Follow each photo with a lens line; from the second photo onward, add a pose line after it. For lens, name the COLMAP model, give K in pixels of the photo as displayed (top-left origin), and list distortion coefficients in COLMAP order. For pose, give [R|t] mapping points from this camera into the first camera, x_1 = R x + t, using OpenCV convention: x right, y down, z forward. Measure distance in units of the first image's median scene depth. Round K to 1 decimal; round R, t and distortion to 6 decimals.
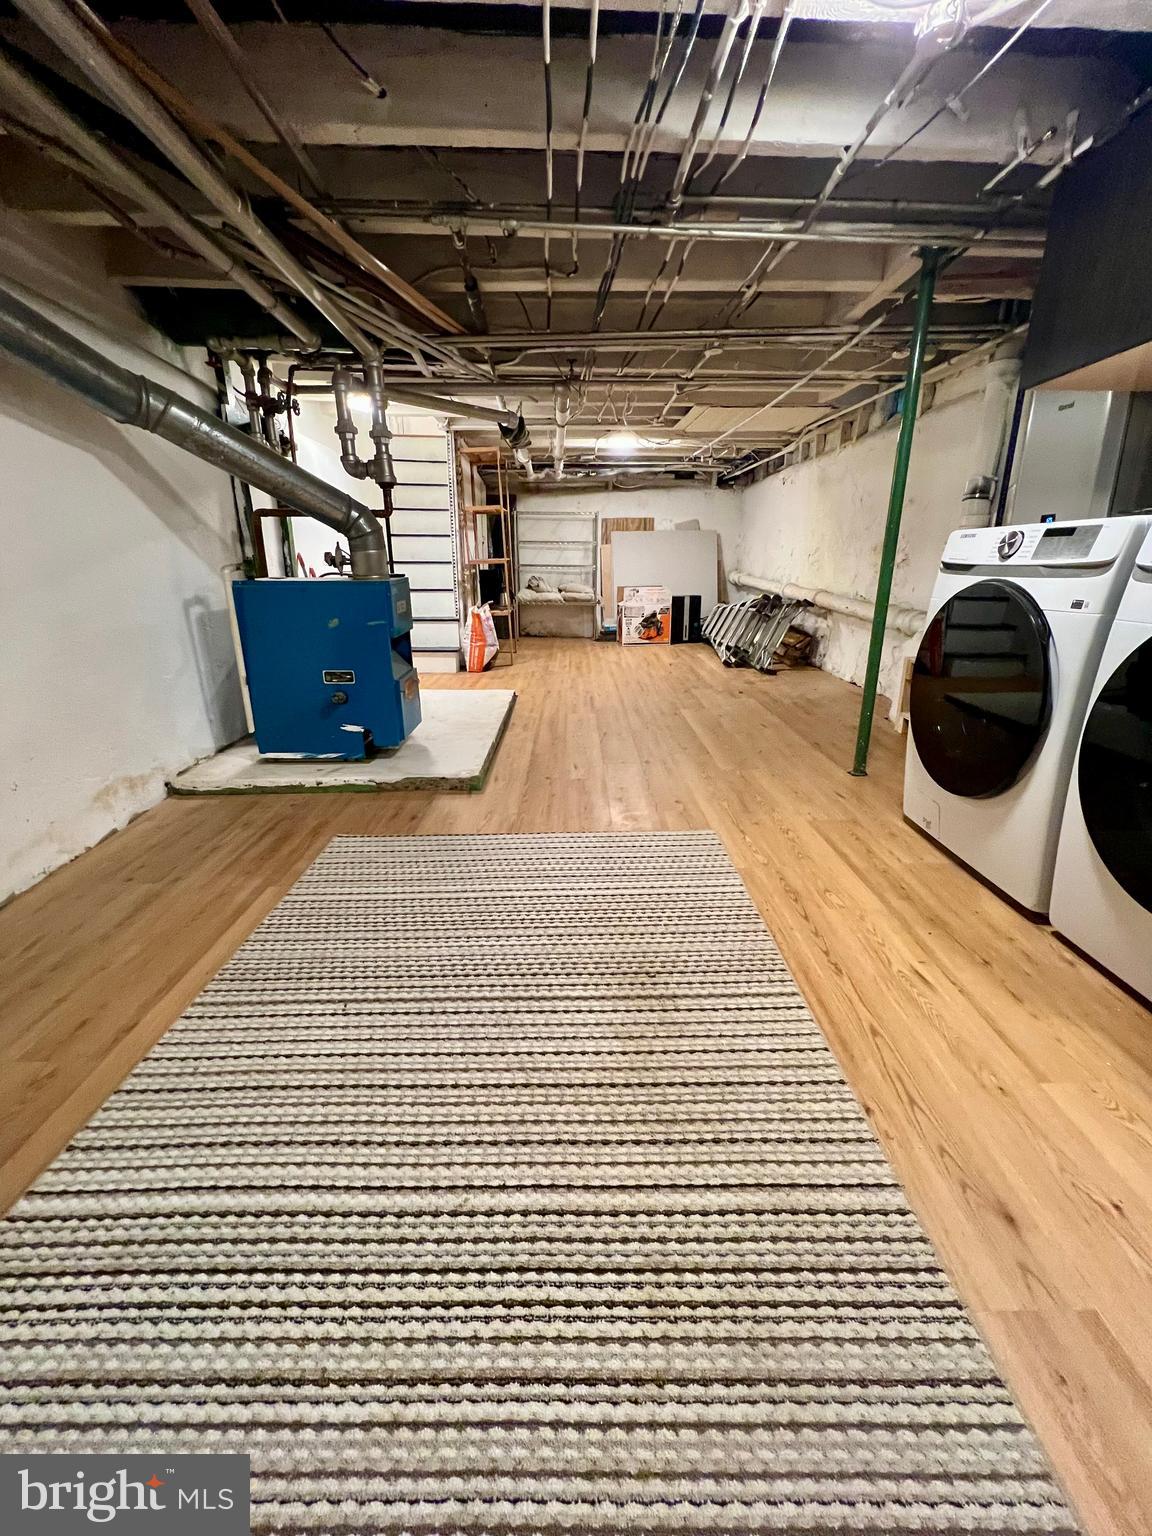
lens RADIAL K [[622.2, 0, 577.3], [0, 622.2, 767.2], [0, 0, 1]] dist [-0.000675, -0.000133]
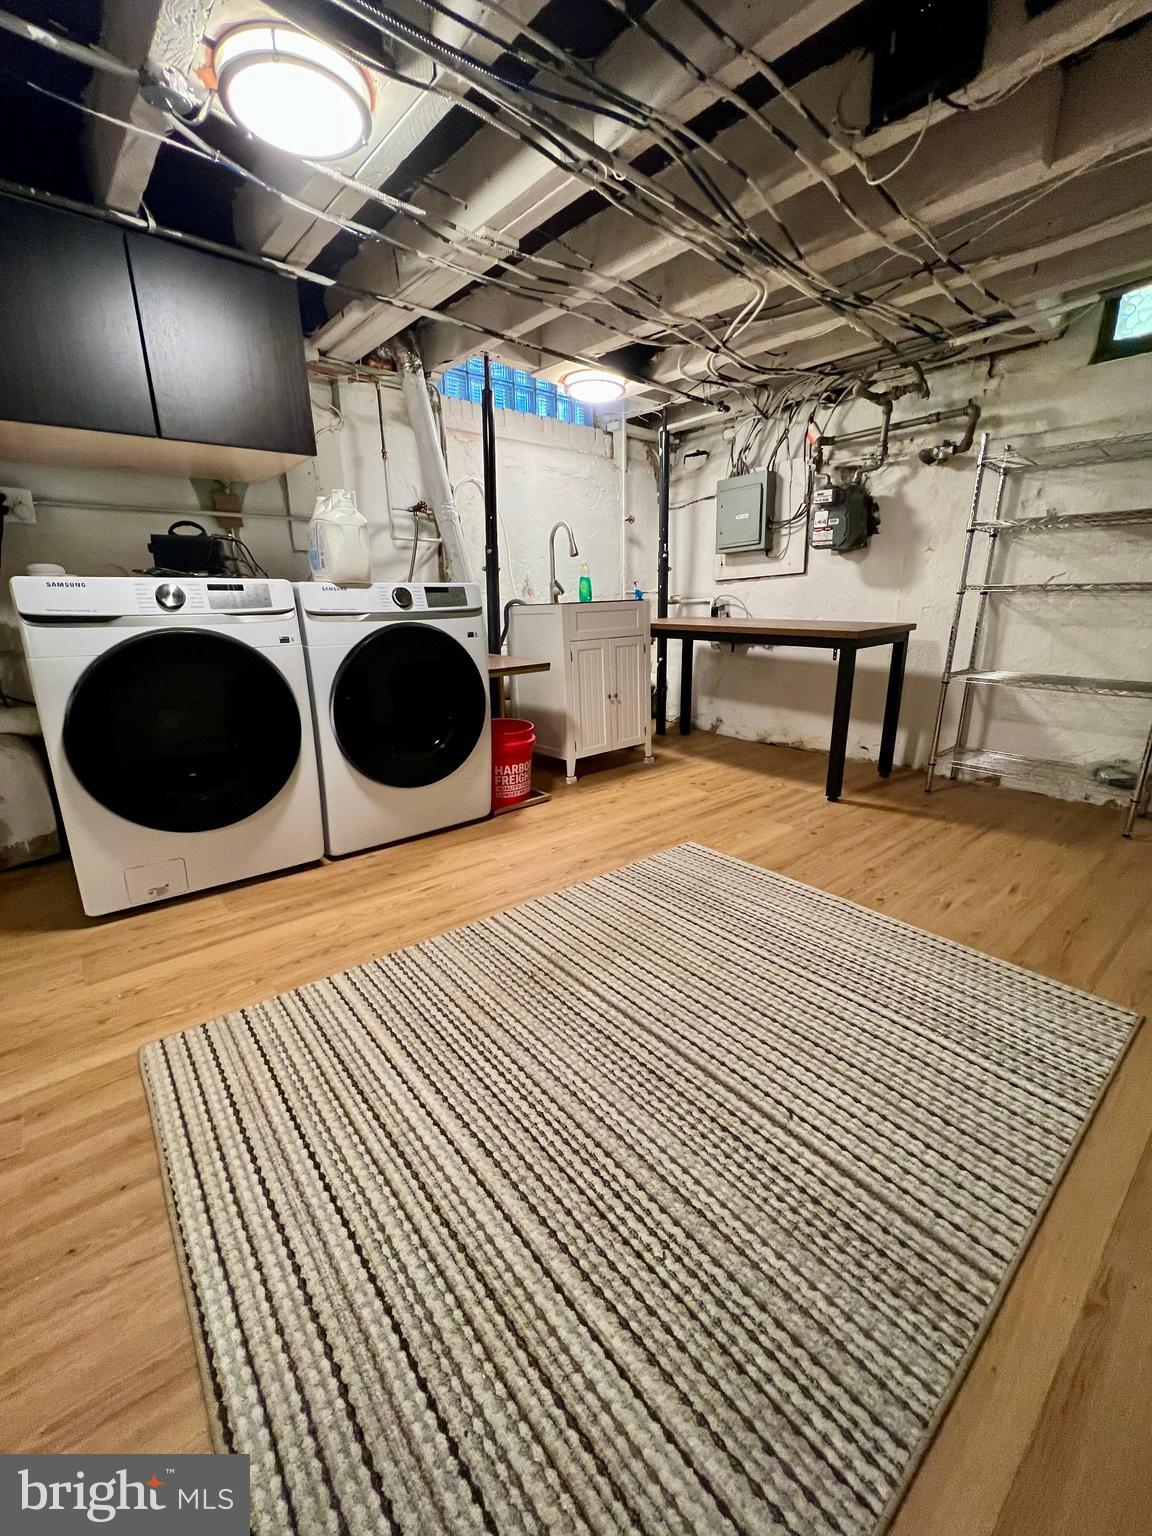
lens RADIAL K [[622.2, 0, 575.5], [0, 622.2, 766.1], [0, 0, 1]] dist [-0.000675, -0.000133]
pose [[-0.632272, -0.189970, 0.751095, -0.674957], [0.255279, 0.864248, 0.433483, -0.434811], [-0.731481, 0.465818, -0.497945, 1.294369]]
